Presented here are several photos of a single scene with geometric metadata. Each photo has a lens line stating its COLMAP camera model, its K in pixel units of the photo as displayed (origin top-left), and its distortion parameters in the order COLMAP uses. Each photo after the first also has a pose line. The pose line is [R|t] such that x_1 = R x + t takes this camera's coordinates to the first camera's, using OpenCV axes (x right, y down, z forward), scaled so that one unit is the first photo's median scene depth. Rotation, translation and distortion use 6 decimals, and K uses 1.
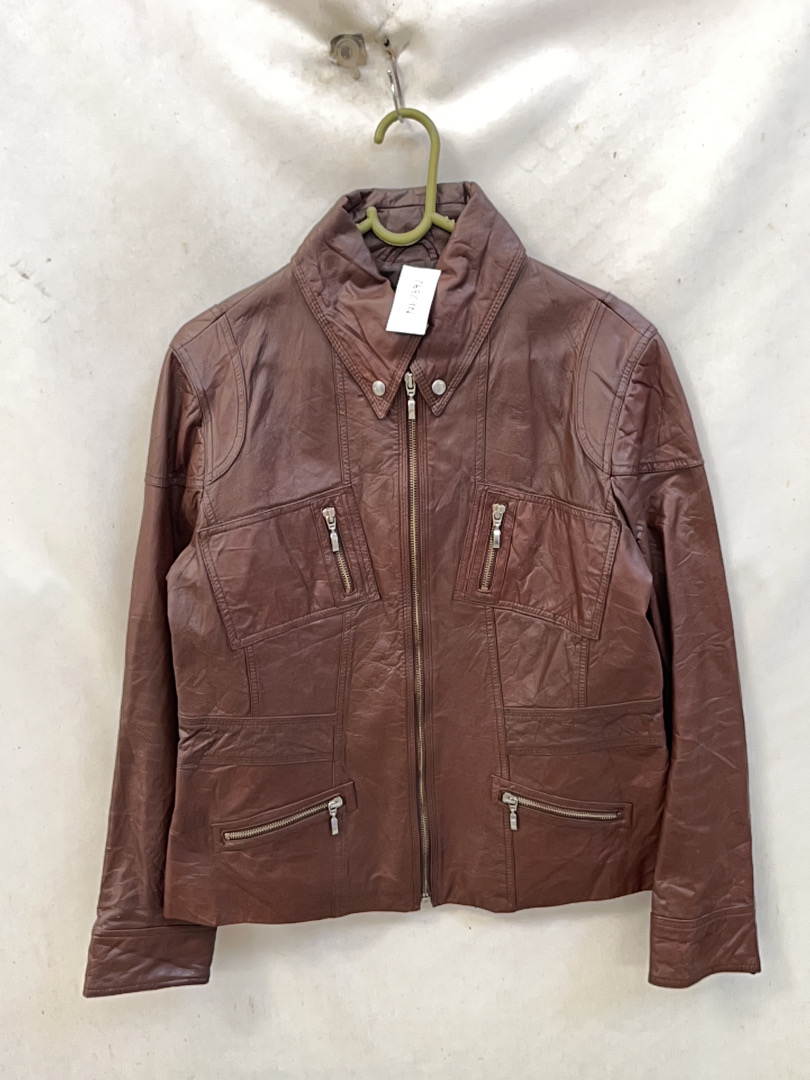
lens RADIAL K [[872.9, 0, 405.0], [0, 872.9, 540.0], [0, 0, 1]] dist [0.009410, -0.017859]
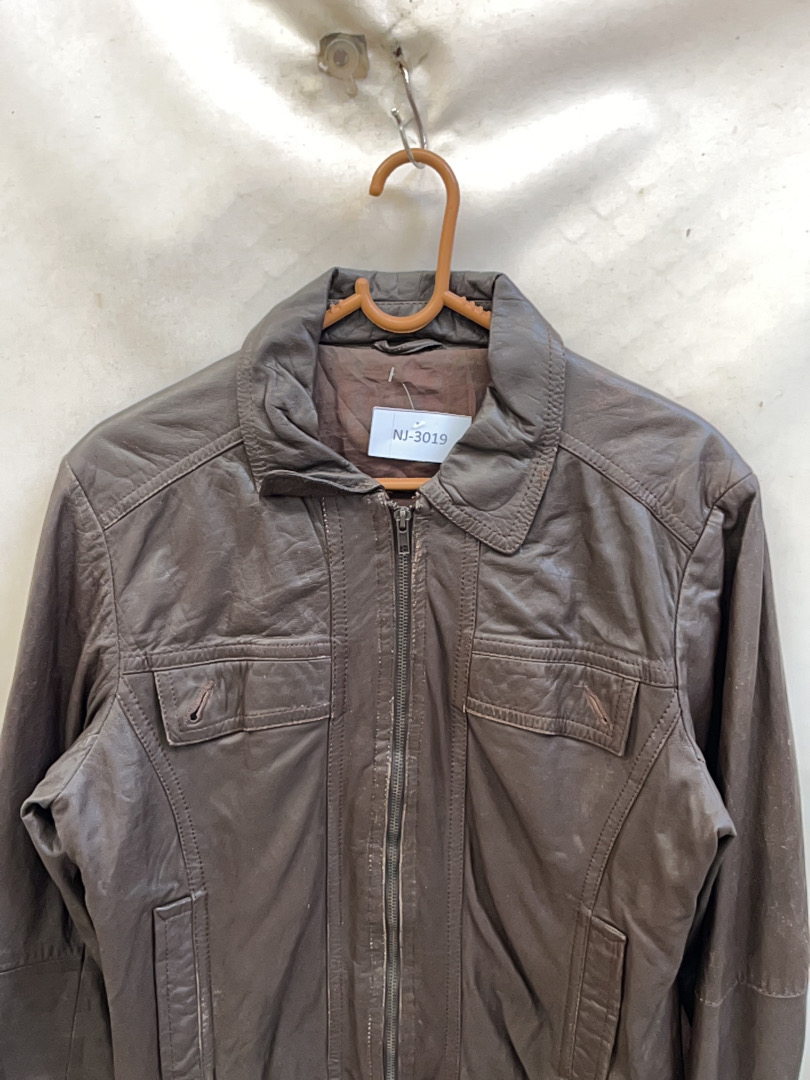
lens RADIAL K [[872.9, 0, 405.0], [0, 872.9, 540.0], [0, 0, 1]] dist [0.009410, -0.017859]
pose [[0.994569, 0.070629, 0.076452, -0.041197], [-0.067679, 0.996884, -0.040514, -0.131804], [-0.079076, 0.035119, 0.996250, 0.283402]]
